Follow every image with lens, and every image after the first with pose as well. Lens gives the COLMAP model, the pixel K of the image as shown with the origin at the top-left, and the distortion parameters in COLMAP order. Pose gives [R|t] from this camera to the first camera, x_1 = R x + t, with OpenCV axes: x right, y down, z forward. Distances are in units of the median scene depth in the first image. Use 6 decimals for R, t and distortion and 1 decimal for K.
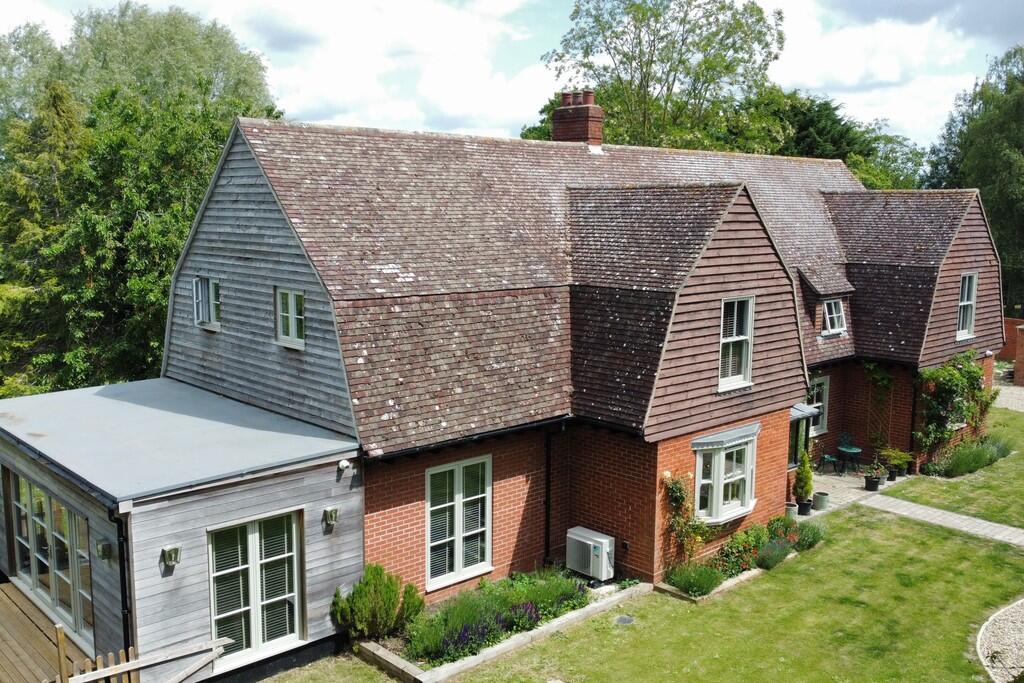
lens RADIAL K [[962.4, 0, 506.5], [0, 962.4, 341.4], [0, 0, 1]] dist [0.006225, 0.000000]
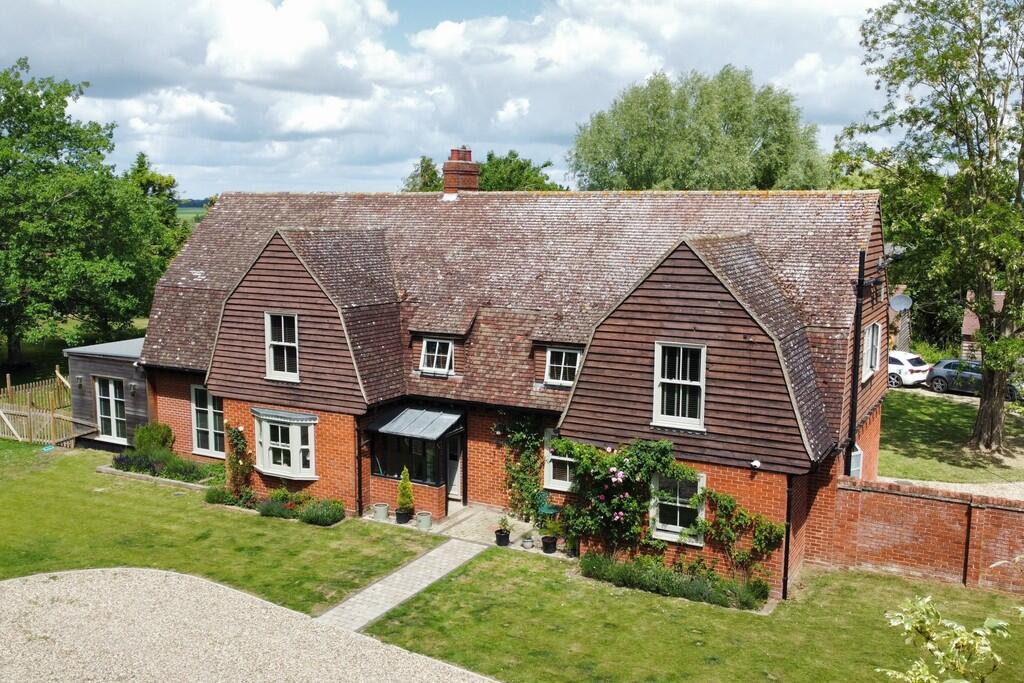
lens RADIAL K [[962.4, 0, 508.6], [0, 962.4, 343.2], [0, 0, 1]] dist [0.006225, 0.000000]
pose [[0.320888, 0.128914, -0.938303, 1.633696], [-0.139006, 0.986376, 0.087980, -0.168983], [0.936861, 0.102198, 0.334436, 0.859359]]
